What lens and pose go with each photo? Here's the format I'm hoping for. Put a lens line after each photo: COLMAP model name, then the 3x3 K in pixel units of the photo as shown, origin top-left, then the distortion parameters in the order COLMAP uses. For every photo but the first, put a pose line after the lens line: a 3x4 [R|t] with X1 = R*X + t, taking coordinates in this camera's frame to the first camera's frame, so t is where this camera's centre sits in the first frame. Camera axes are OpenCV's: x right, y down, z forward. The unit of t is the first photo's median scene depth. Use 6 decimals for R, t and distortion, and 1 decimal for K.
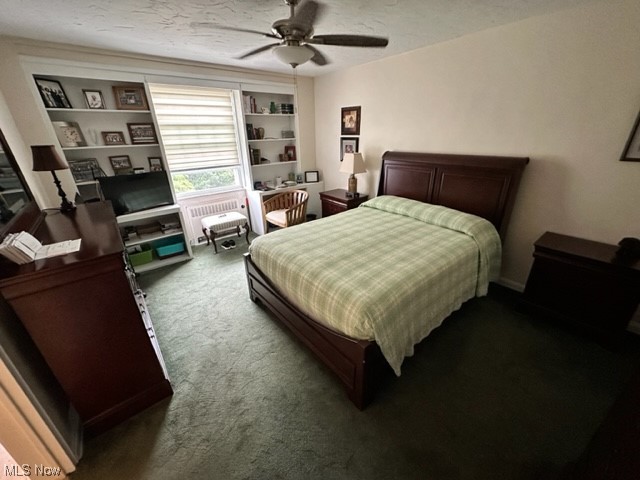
lens RADIAL K [[255.7, 0, 320.9], [0, 255.7, 237.8], [0, 0, 1]] dist [-0.000584, 0.000051]
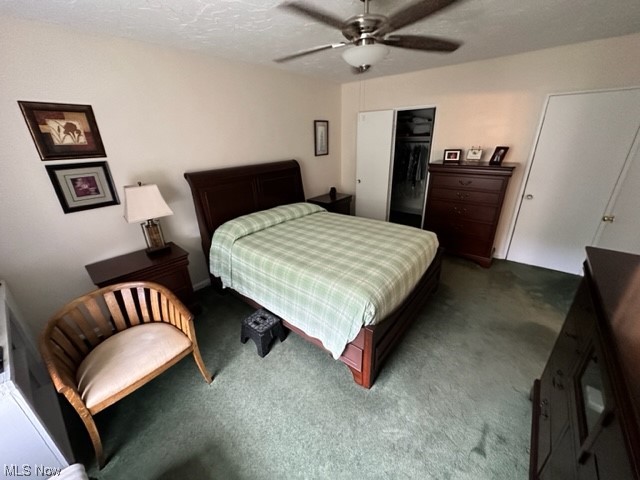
lens RADIAL K [[255.7, 0, 319.8], [0, 255.7, 241.5], [0, 0, 1]] dist [-0.000584, 0.000051]
pose [[-0.174093, -0.346437, 0.921777, -0.514282], [0.417691, 0.821711, 0.387717, -0.271414], [-0.891754, 0.452517, 0.001649, 0.665176]]
